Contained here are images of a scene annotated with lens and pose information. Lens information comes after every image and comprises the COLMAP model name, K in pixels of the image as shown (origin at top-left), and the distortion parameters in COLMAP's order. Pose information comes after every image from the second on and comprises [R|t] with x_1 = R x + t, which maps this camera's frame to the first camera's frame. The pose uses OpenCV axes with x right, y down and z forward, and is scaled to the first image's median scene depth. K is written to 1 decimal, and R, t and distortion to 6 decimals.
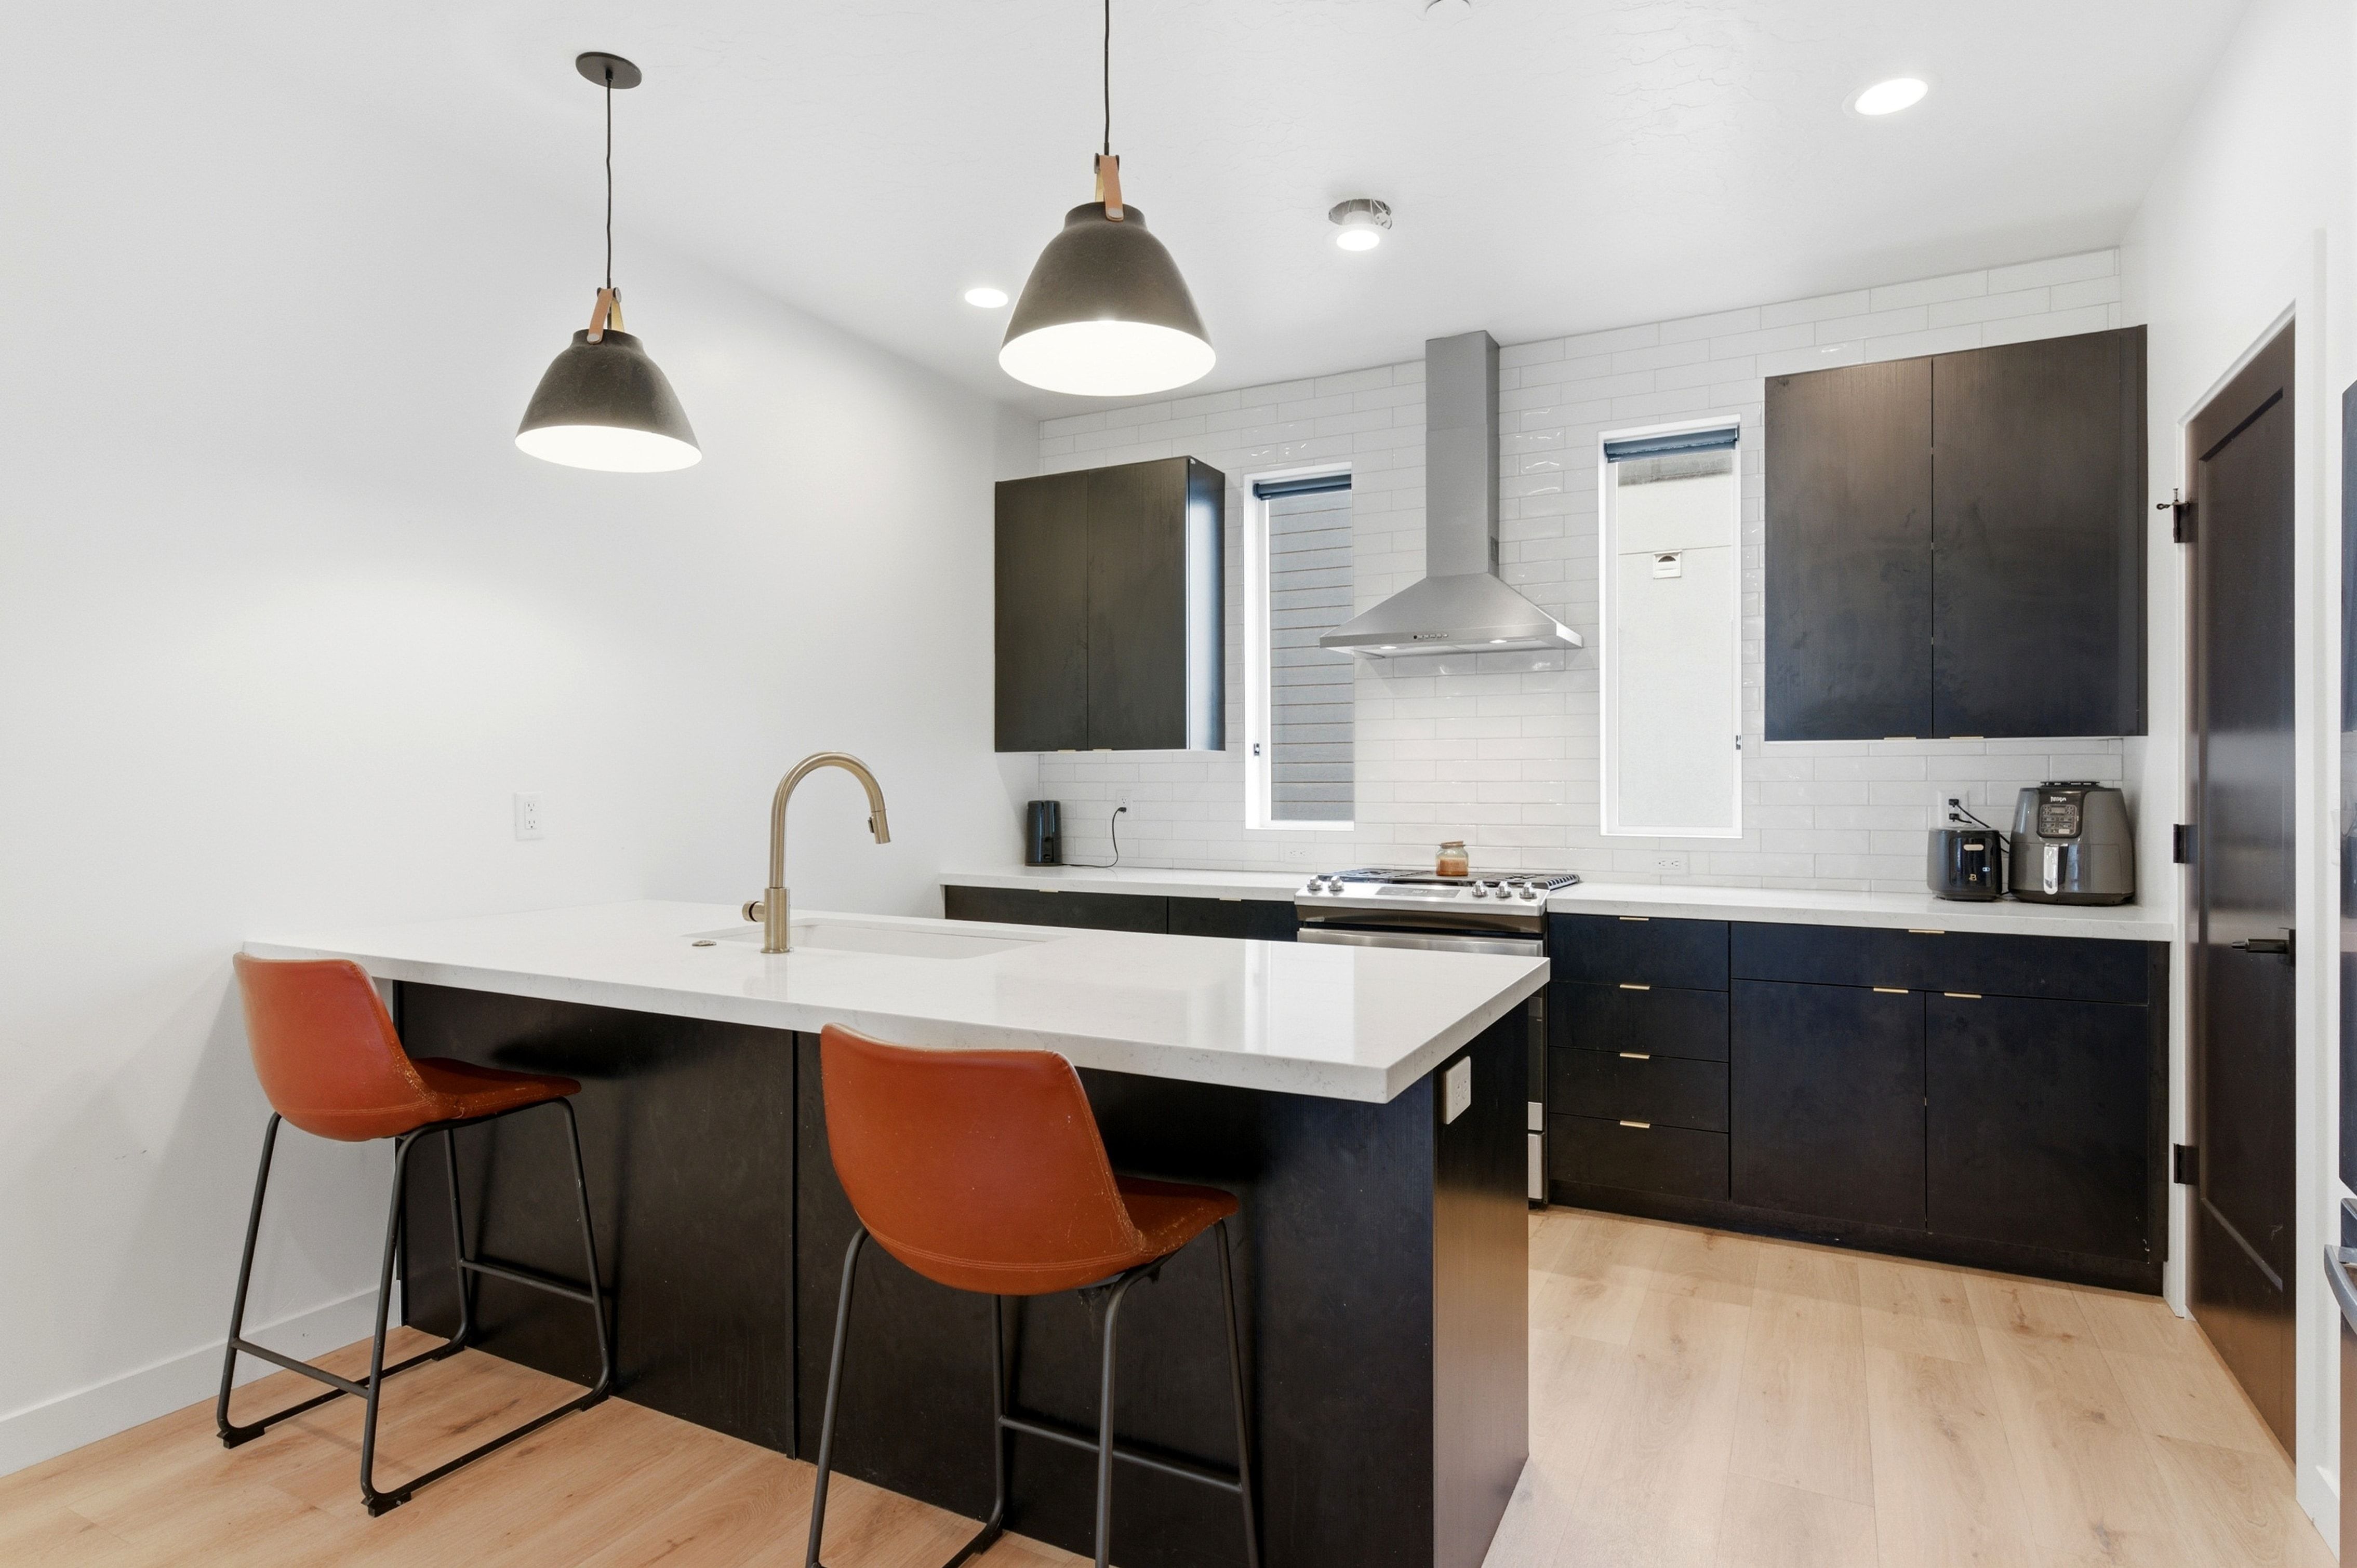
lens RADIAL K [[1234.1, 0, 1178.5], [0, 1234.1, 784.0], [0, 0, 1]] dist [-0.000251, -0.000264]
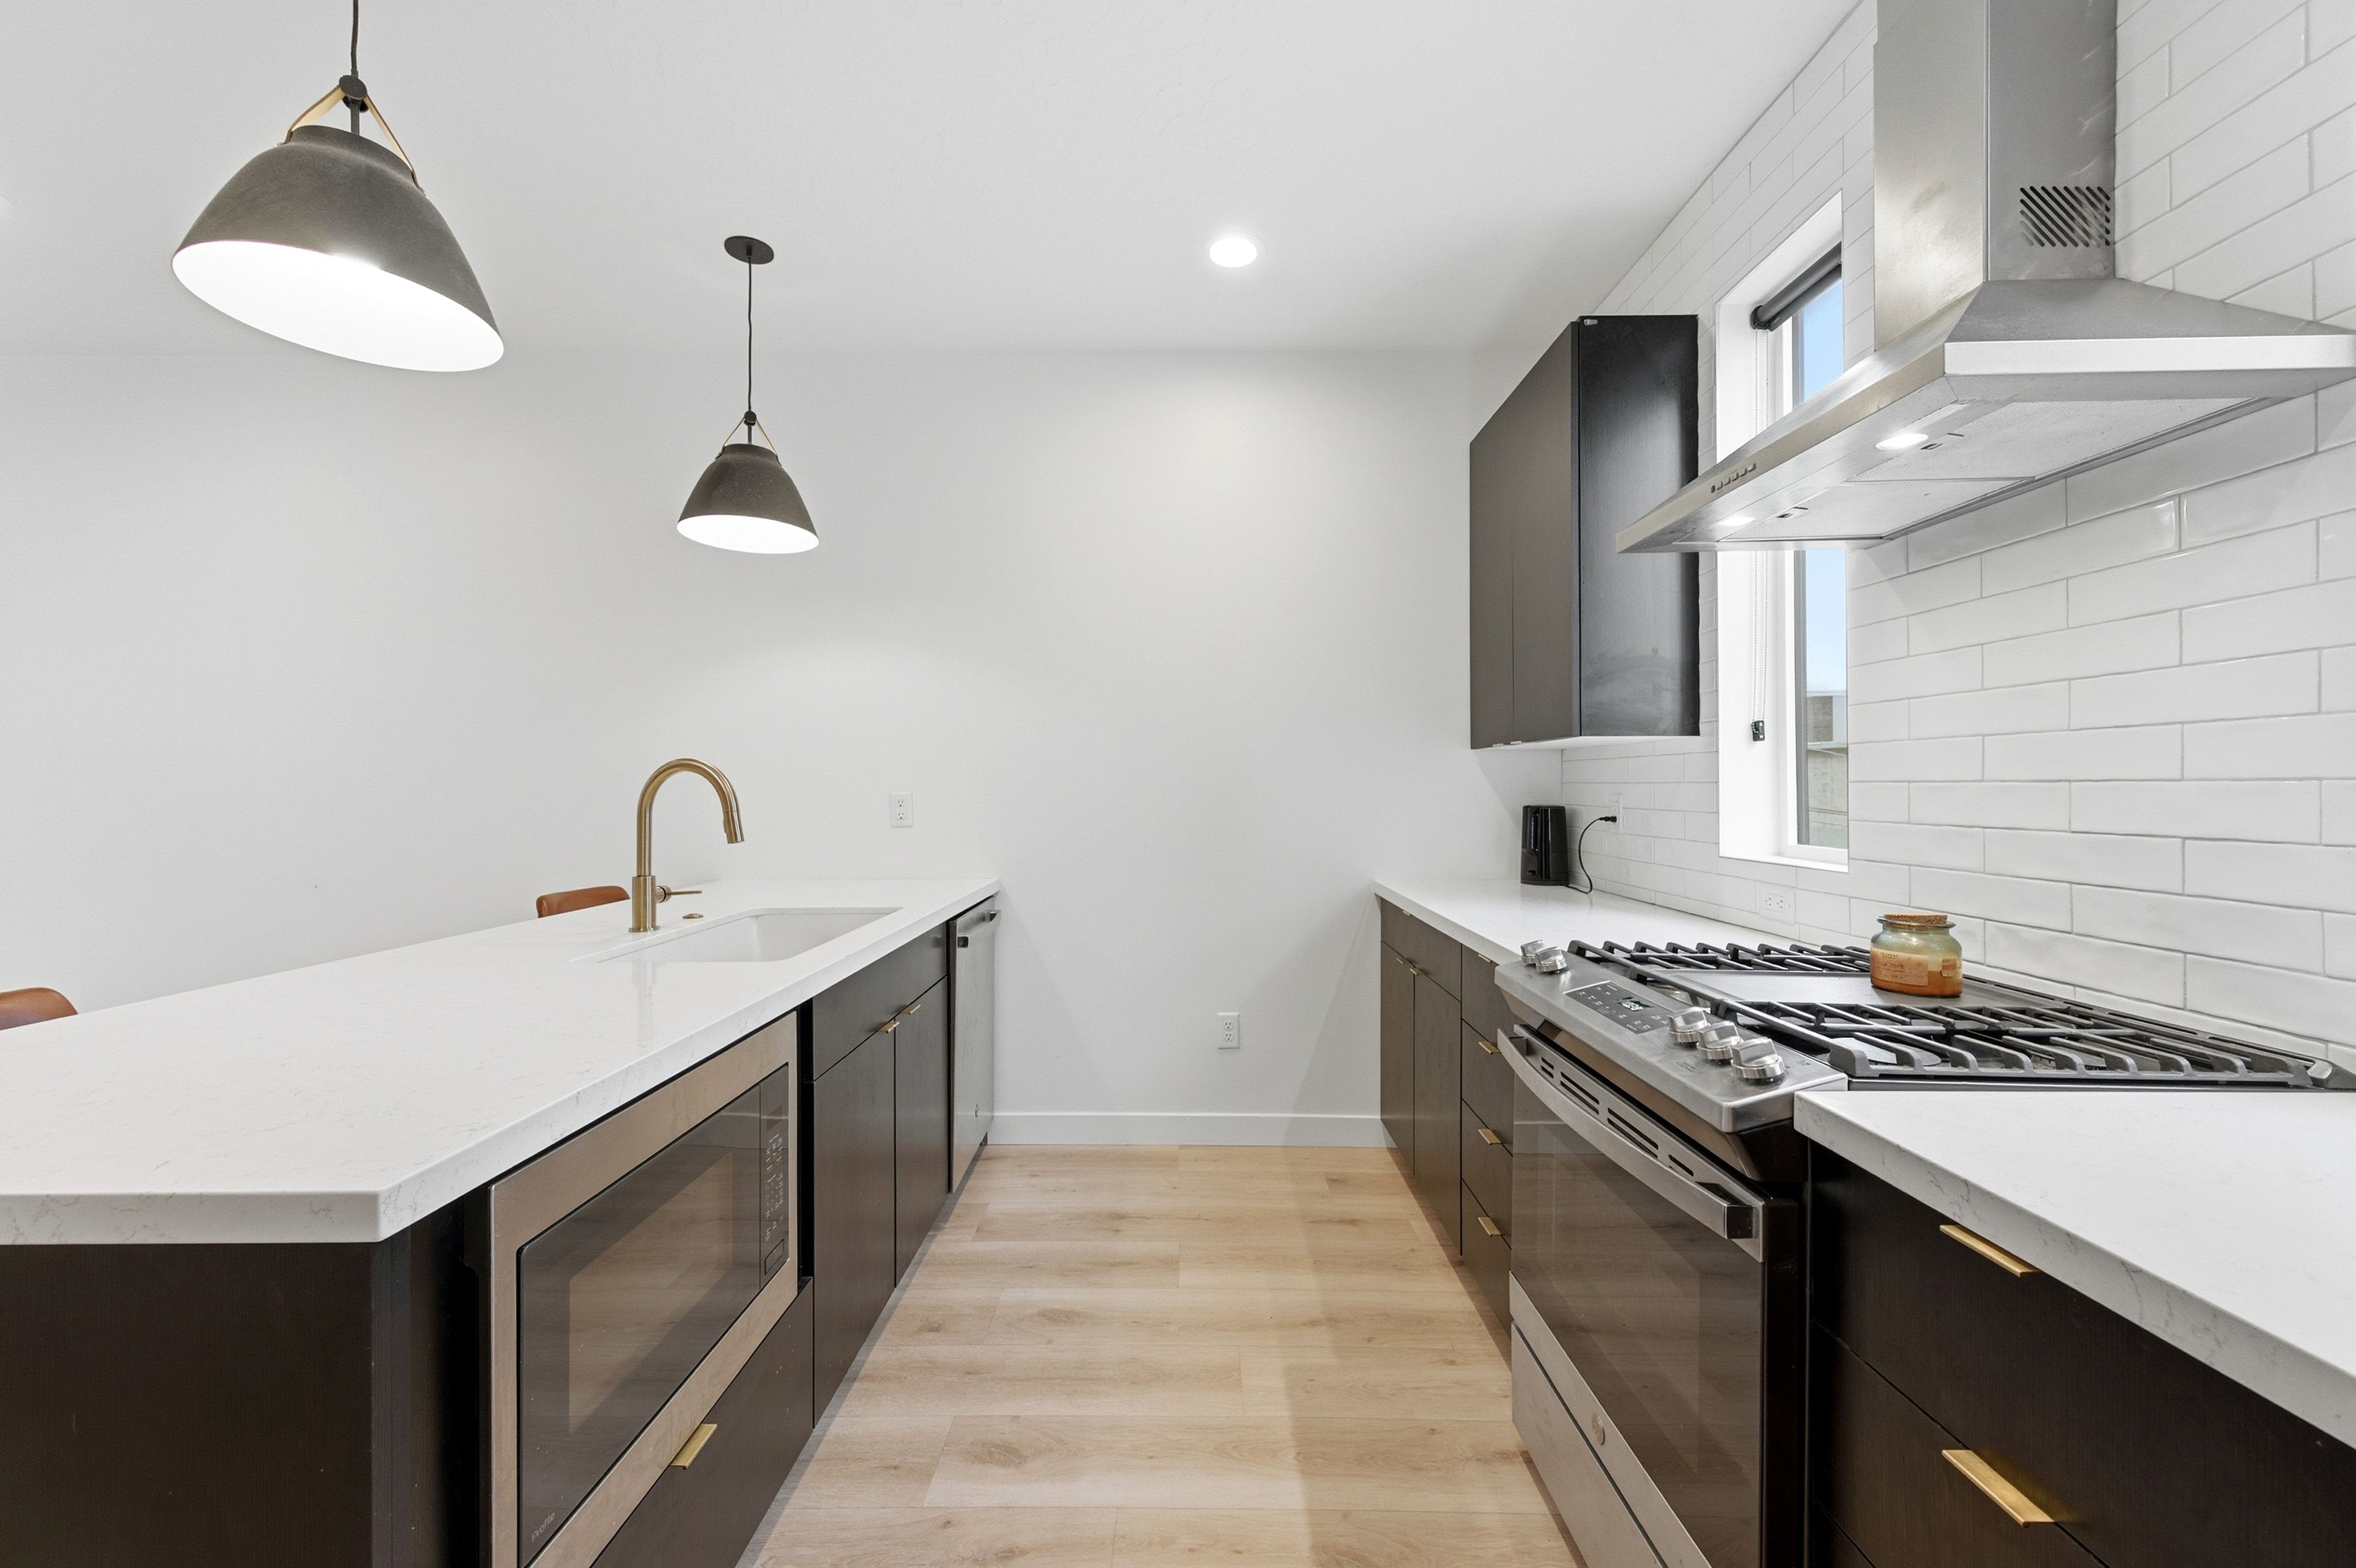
lens RADIAL K [[918.2, 0, 1176.5], [0, 918.2, 777.0], [0, 0, 1]] dist [0.001857, 0.000023]
pose [[0.461797, -0.009073, -0.886939, 0.395712], [0.001659, 0.999955, -0.009366, -0.001143], [0.886984, 0.002854, 0.461791, 0.605717]]
